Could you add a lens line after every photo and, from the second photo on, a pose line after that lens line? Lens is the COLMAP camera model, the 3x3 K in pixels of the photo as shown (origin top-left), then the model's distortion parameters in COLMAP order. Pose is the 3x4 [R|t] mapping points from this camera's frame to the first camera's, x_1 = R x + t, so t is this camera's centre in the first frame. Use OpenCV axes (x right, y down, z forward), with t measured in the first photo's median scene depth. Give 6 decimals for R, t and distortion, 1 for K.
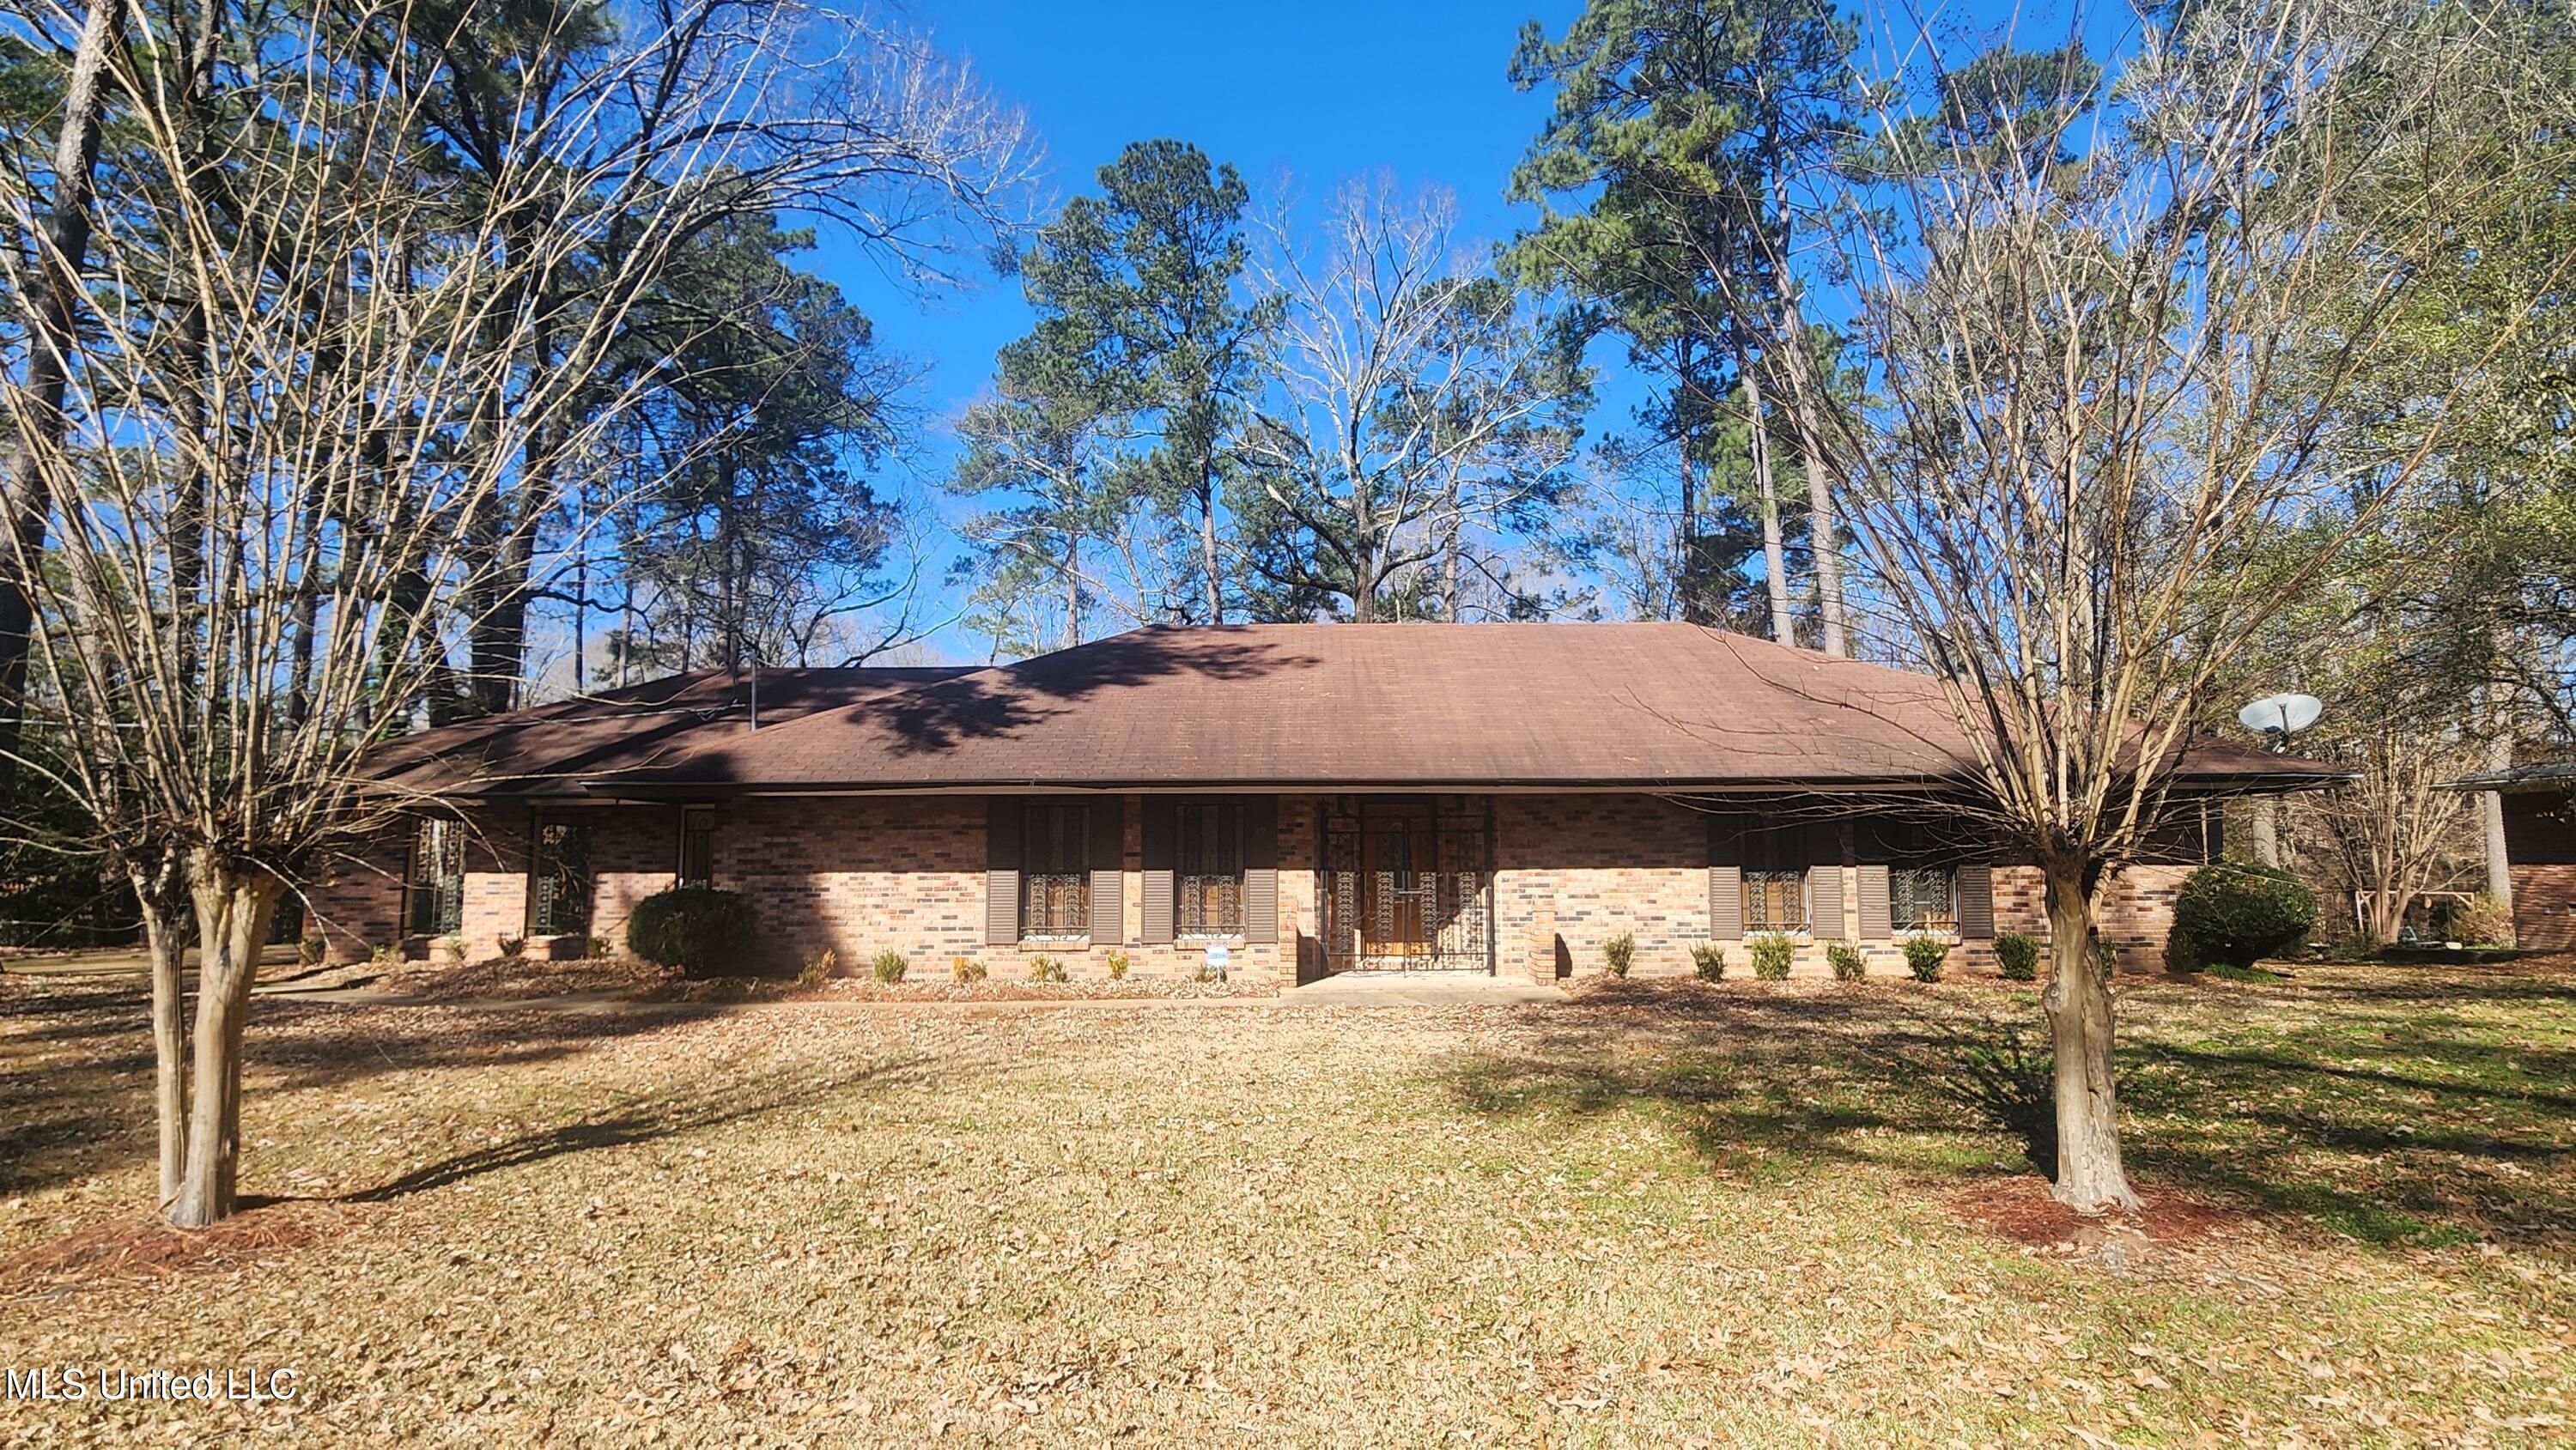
lens RADIAL K [[1080.5, 0, 1317.7], [0, 1080.5, 718.4], [0, 0, 1]] dist [0.002603, 0.000020]
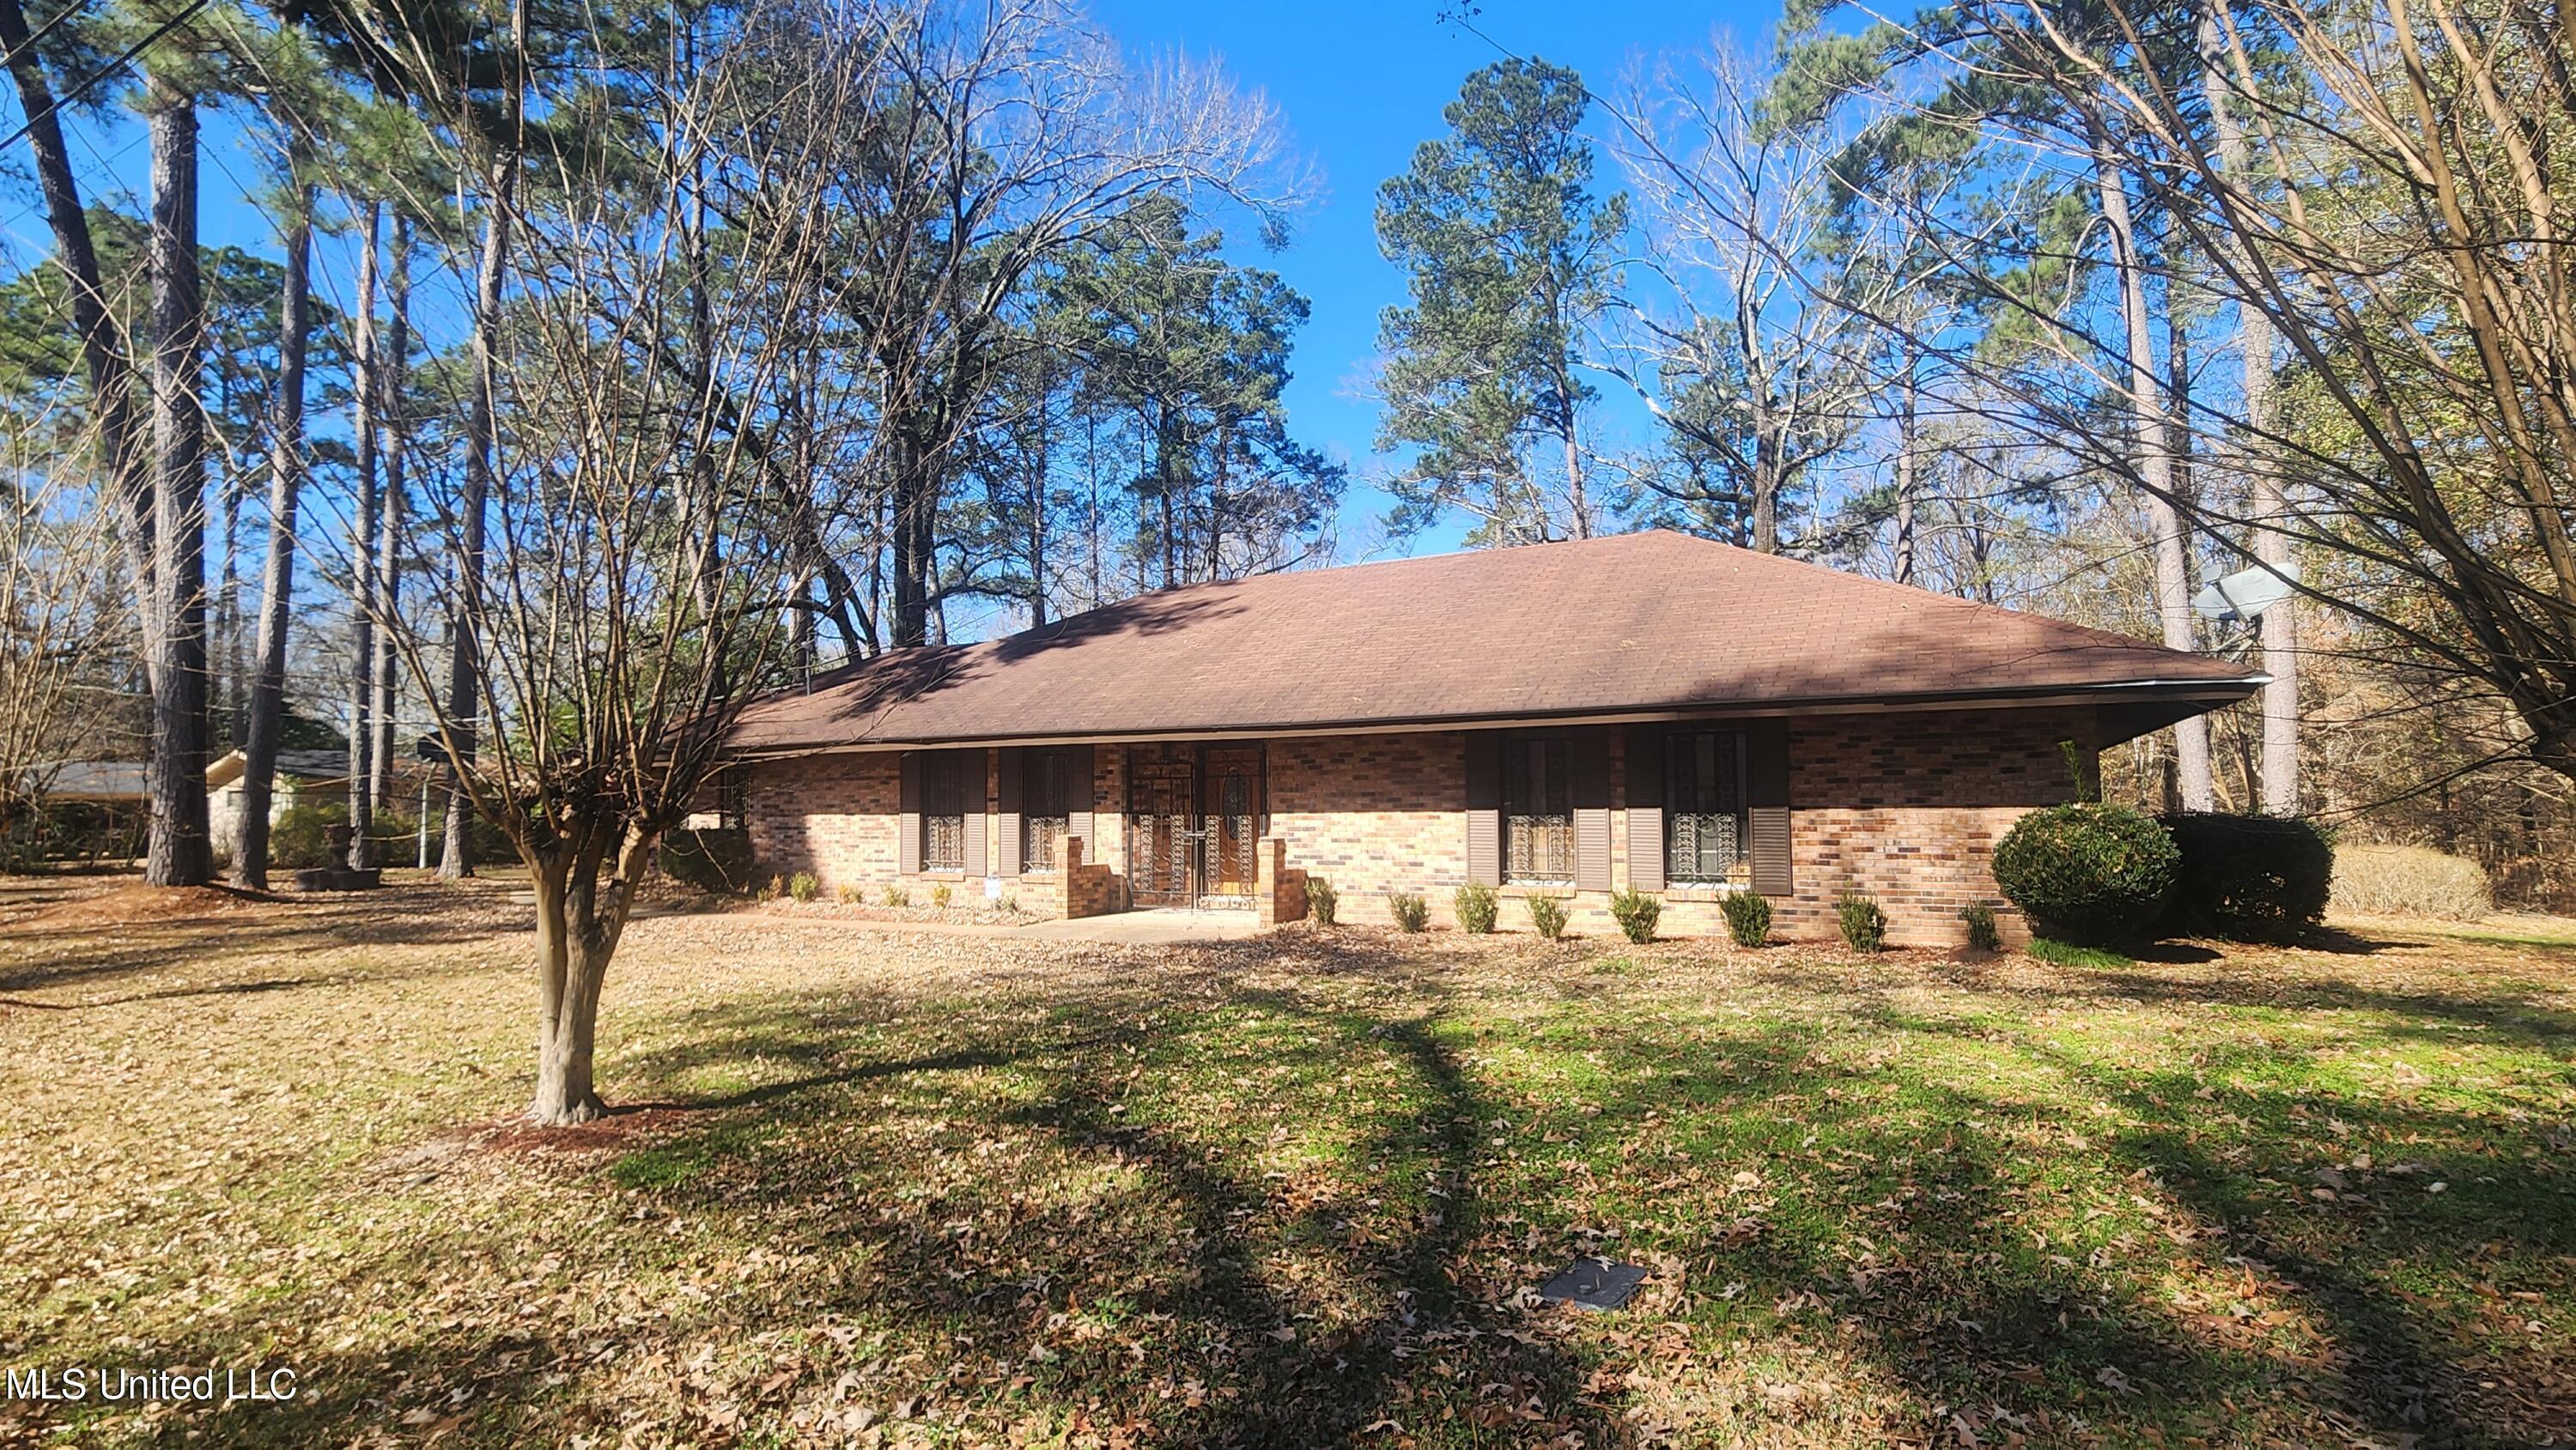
lens RADIAL K [[1146.0, 0, 1421.7], [0, 1146.0, 672.3], [0, 0, 1]] dist [0.000566, 0.000192]
pose [[0.903910, -0.051747, -0.424581, 0.750355], [0.058346, 0.998293, 0.002546, 0.014726], [0.423724, -0.027074, 0.905387, 0.097977]]
